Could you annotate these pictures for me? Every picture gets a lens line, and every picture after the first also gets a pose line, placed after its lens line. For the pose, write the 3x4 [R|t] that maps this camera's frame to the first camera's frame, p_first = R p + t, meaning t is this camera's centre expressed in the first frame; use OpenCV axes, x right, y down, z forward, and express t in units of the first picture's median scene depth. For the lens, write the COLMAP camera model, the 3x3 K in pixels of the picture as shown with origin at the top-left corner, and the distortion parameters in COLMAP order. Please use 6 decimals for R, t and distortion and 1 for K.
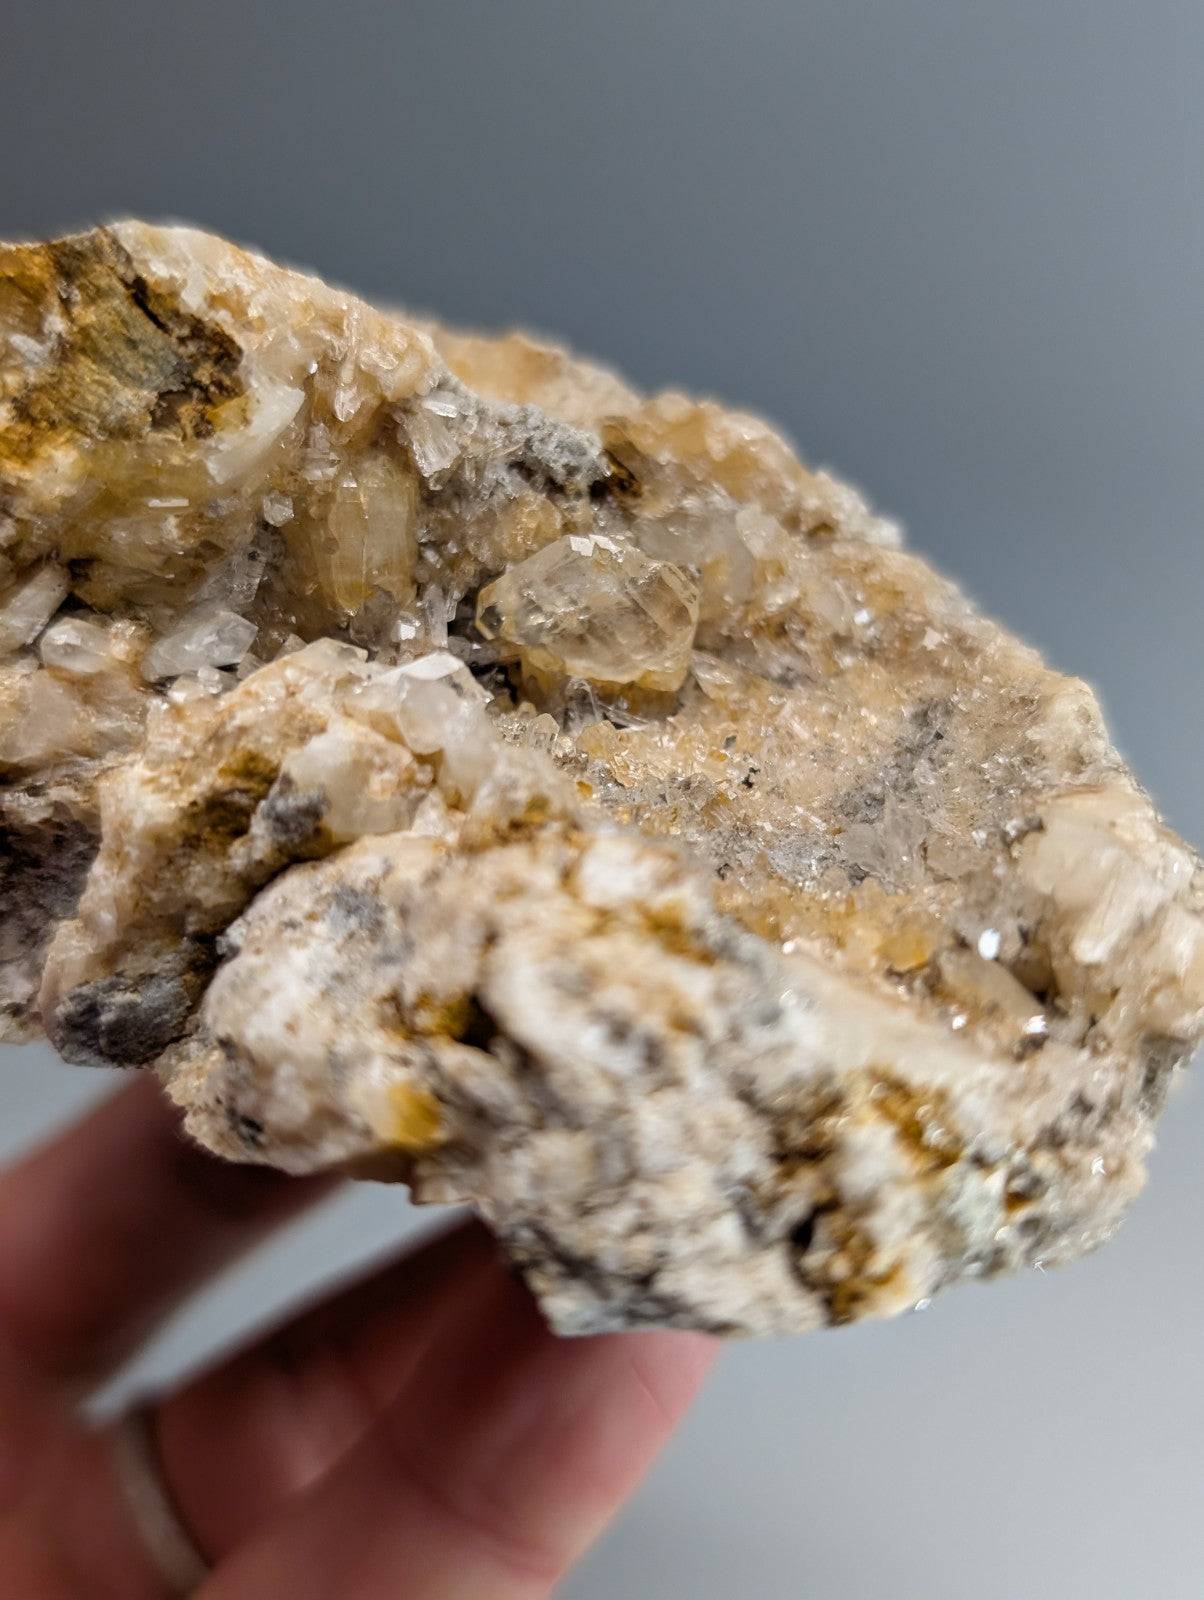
lens RADIAL K [[1711.1, 0, 594.4], [0, 1711.1, 791.1], [0, 0, 1]] dist [-0.043372, 0.000000]
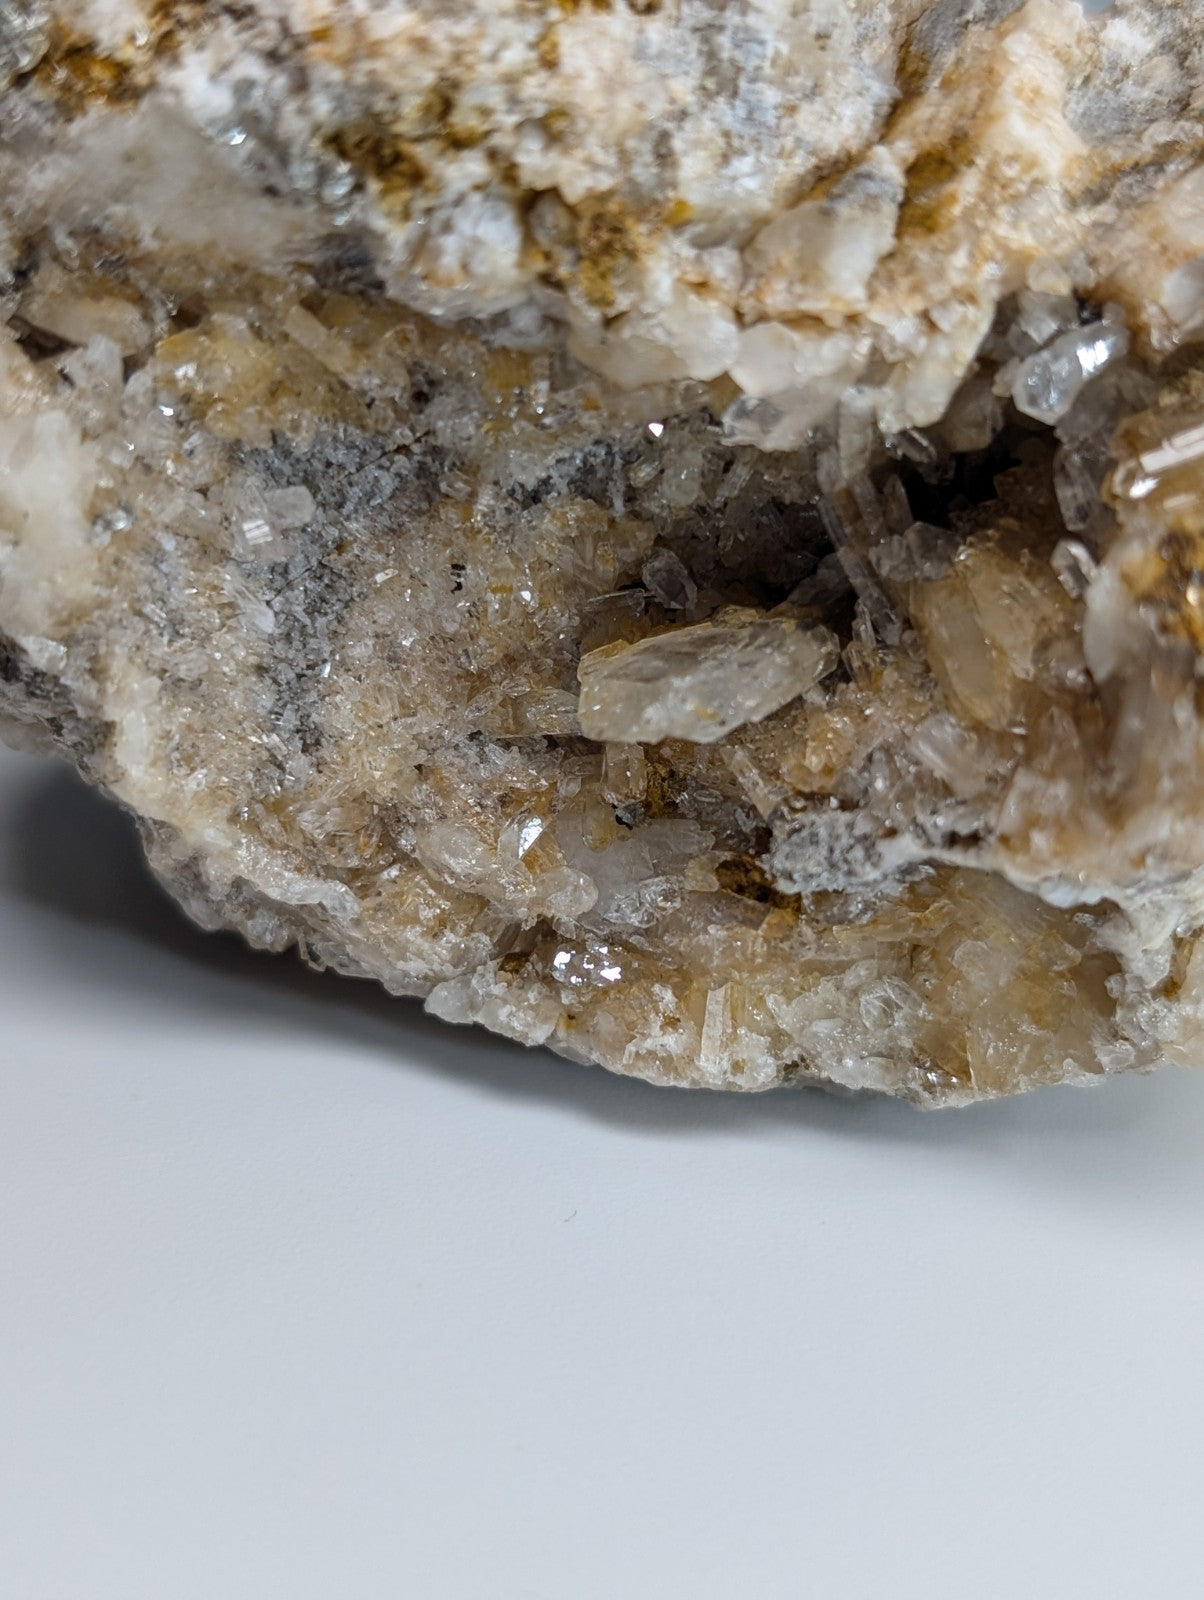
lens RADIAL K [[2141.2, 0, 604.6], [0, 2141.2, 752.7], [0, 0, 1]] dist [0.073710, 0.000000]
pose [[-0.916565, 0.395982, 0.055746, -0.002704], [-0.337607, -0.840972, 0.422833, -0.620945], [0.214315, 0.368733, 0.904491, 0.063053]]
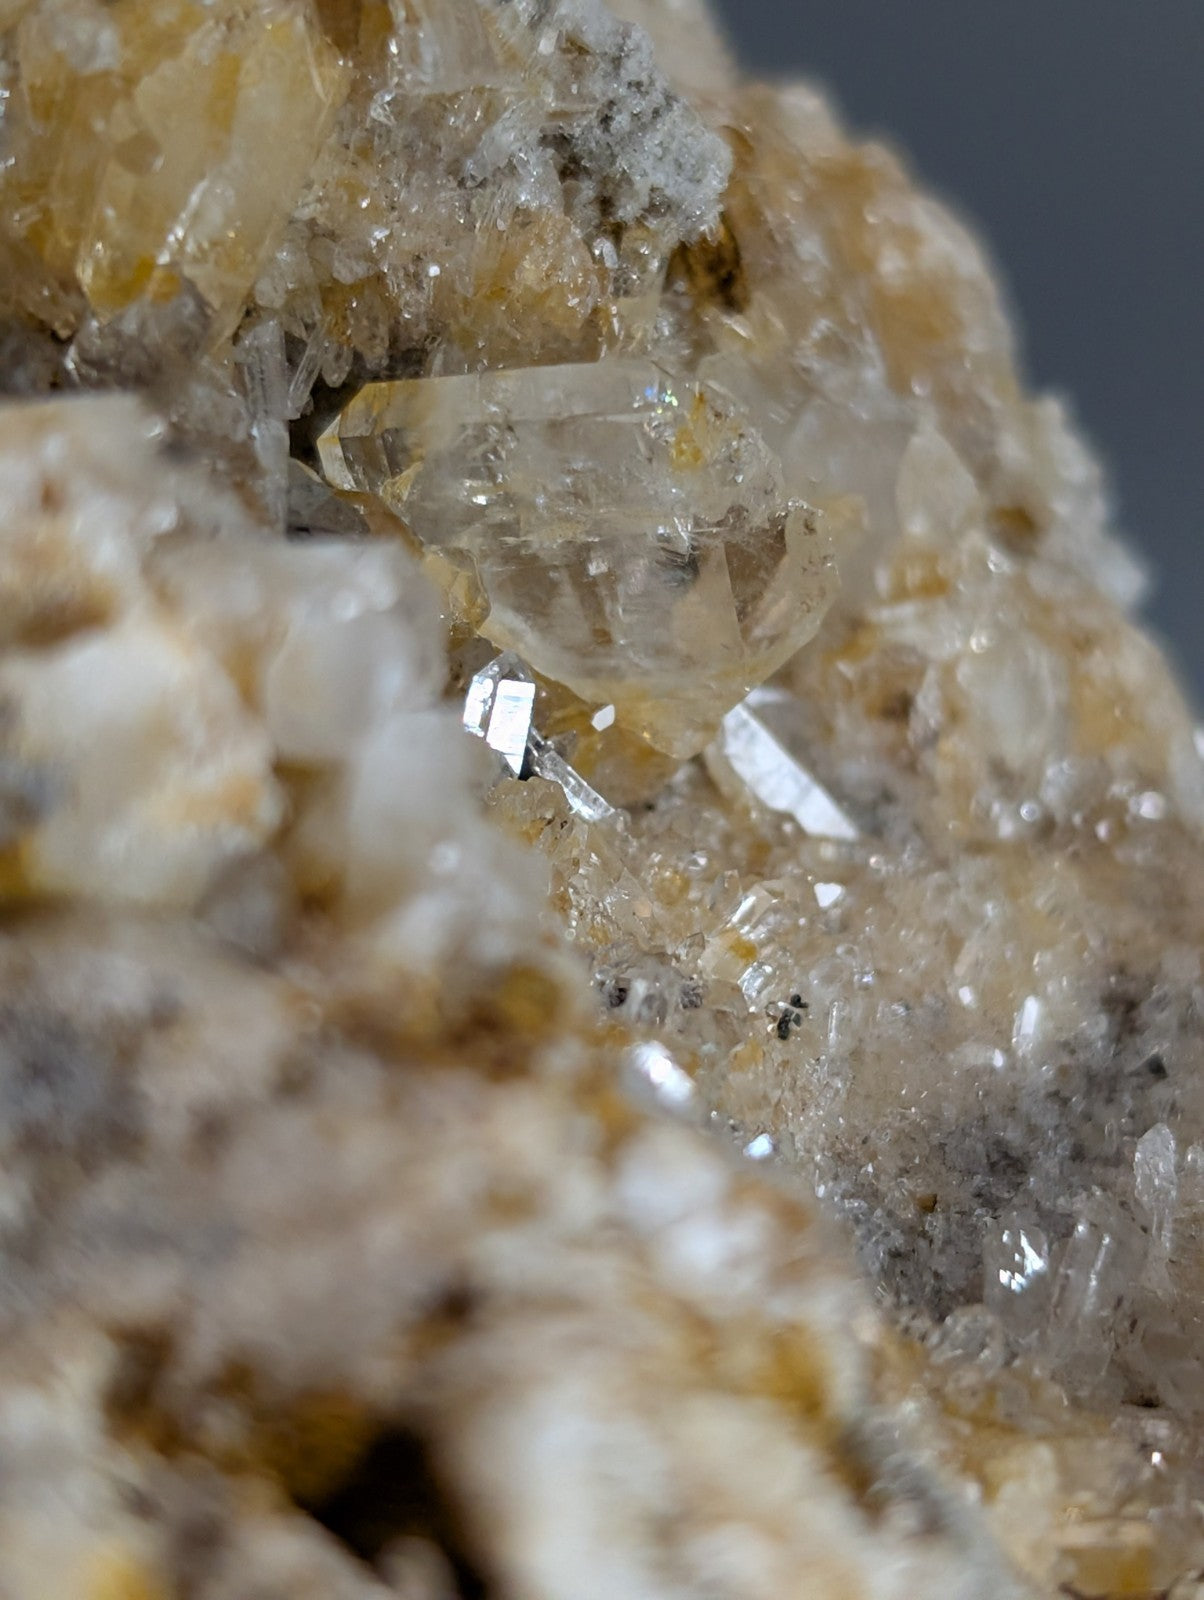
lens RADIAL K [[3697.1, 0, 608.7], [0, 3697.1, 789.2], [0, 0, 1]] dist [-0.010321, 0.000000]
pose [[0.873738, 0.364211, 0.322385, -0.308320], [-0.371569, 0.927508, -0.040806, -0.006980], [-0.313876, -0.084134, 0.945729, 0.111231]]
